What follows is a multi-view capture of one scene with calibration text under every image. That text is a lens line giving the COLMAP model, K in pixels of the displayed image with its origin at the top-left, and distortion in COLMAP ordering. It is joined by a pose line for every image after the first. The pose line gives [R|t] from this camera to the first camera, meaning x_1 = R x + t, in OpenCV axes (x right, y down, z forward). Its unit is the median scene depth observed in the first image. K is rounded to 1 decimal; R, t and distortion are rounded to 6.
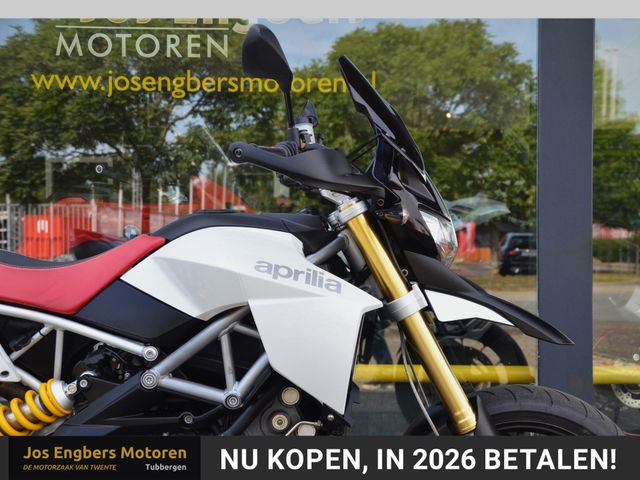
lens RADIAL K [[911.4, 0, 348.8], [0, 911.4, 240.9], [0, 0, 1]] dist [0.189967, -0.007905]
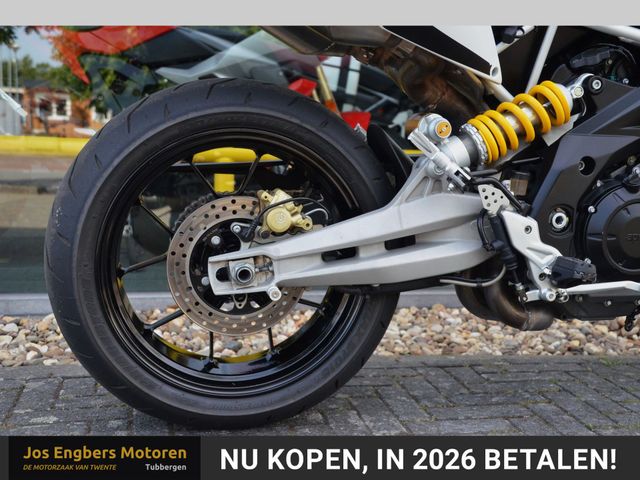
lens RADIAL K [[835.9, 0, 320.4], [0, 835.9, 251.6], [0, 0, 1]] dist [0.031843, 0.079502]
pose [[0.960470, -0.003257, 0.278363, -0.714427], [-0.032494, 0.991785, 0.123723, 0.212637], [-0.276479, -0.127878, 0.952474, 0.335552]]
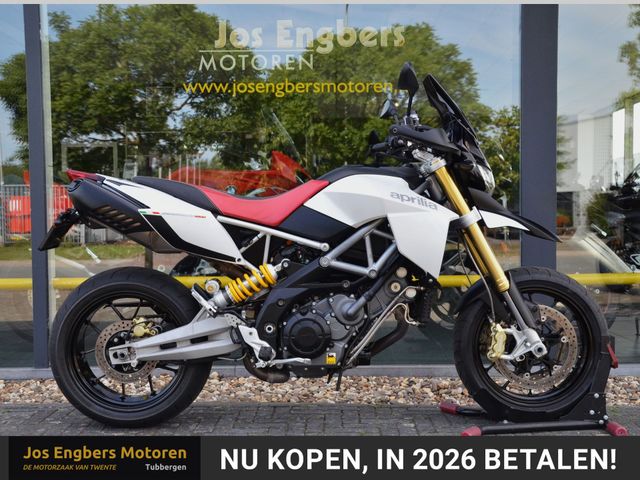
lens RADIAL K [[862.2, 0, 305.0], [0, 862.2, 241.0], [0, 0, 1]] dist [0.026551, 0.063168]
pose [[0.999443, -0.008896, 0.032180, -0.295753], [0.008182, 0.999719, 0.022230, 0.071943], [-0.032369, -0.021954, 0.999235, -0.614102]]
